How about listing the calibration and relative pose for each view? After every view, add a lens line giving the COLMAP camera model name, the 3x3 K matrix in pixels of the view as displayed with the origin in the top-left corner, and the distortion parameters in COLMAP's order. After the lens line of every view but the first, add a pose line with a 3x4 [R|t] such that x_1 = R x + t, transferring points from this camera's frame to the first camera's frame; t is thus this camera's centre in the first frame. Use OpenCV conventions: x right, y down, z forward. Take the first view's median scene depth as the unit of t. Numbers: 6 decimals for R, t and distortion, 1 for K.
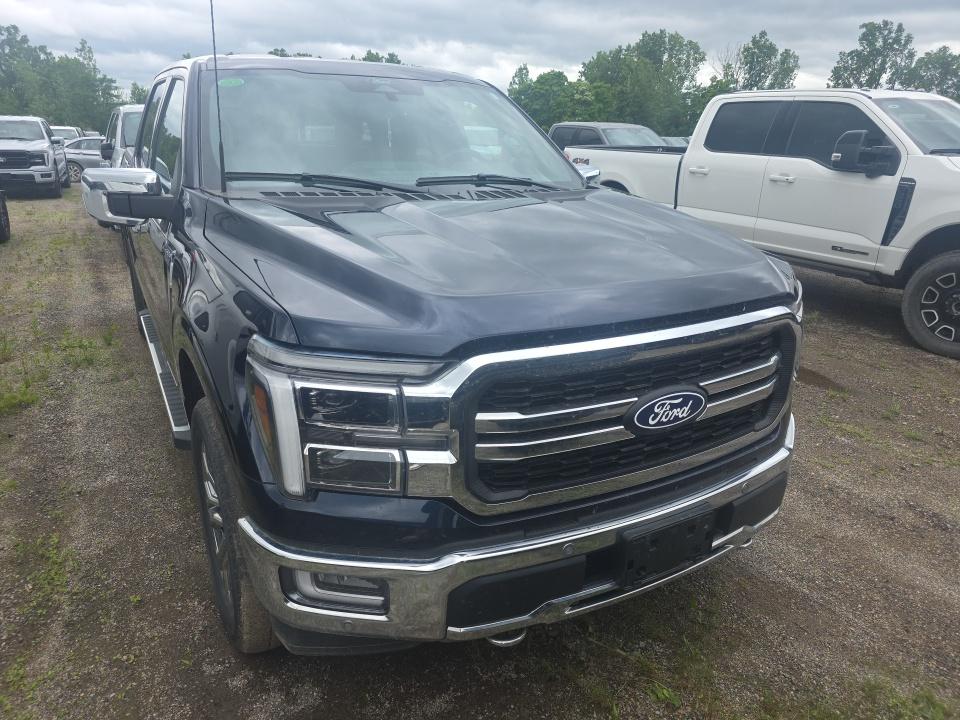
lens RADIAL K [[642.1, 0, 466.1], [0, 642.1, 368.5], [0, 0, 1]] dist [0.057867, -0.047340]
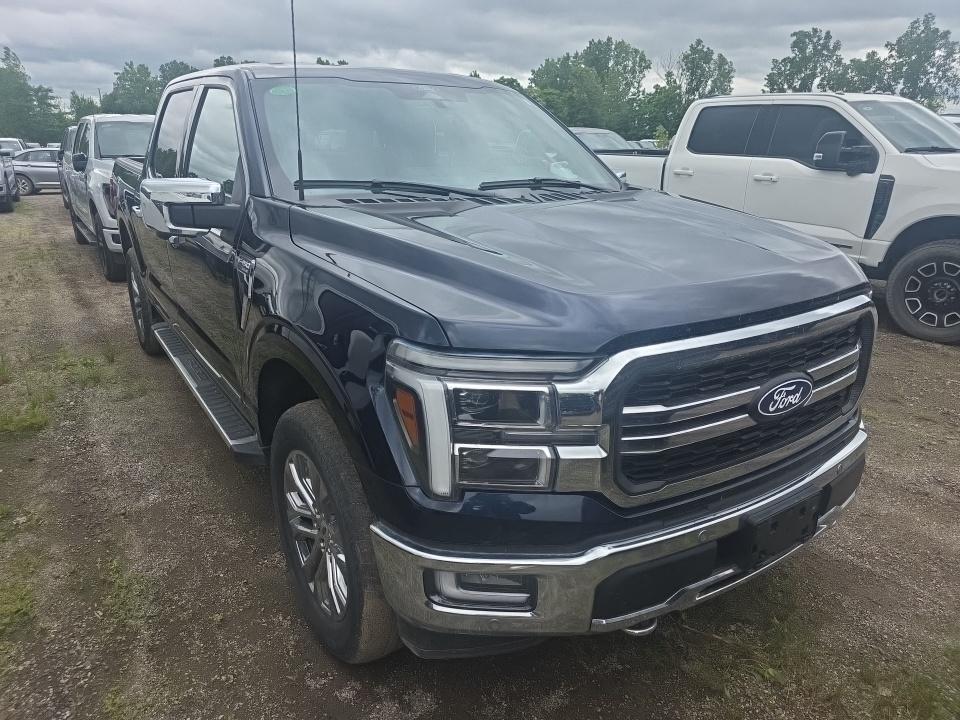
lens RADIAL K [[642.3, 0, 480.0], [0, 642.3, 360.0], [0, 0, 1]] dist [0.055834, -0.044658]
pose [[0.996269, -0.039412, 0.076777, -0.184082], [0.040919, 0.998998, -0.018152, 0.002547], [-0.075985, 0.021226, 0.996883, -0.006838]]
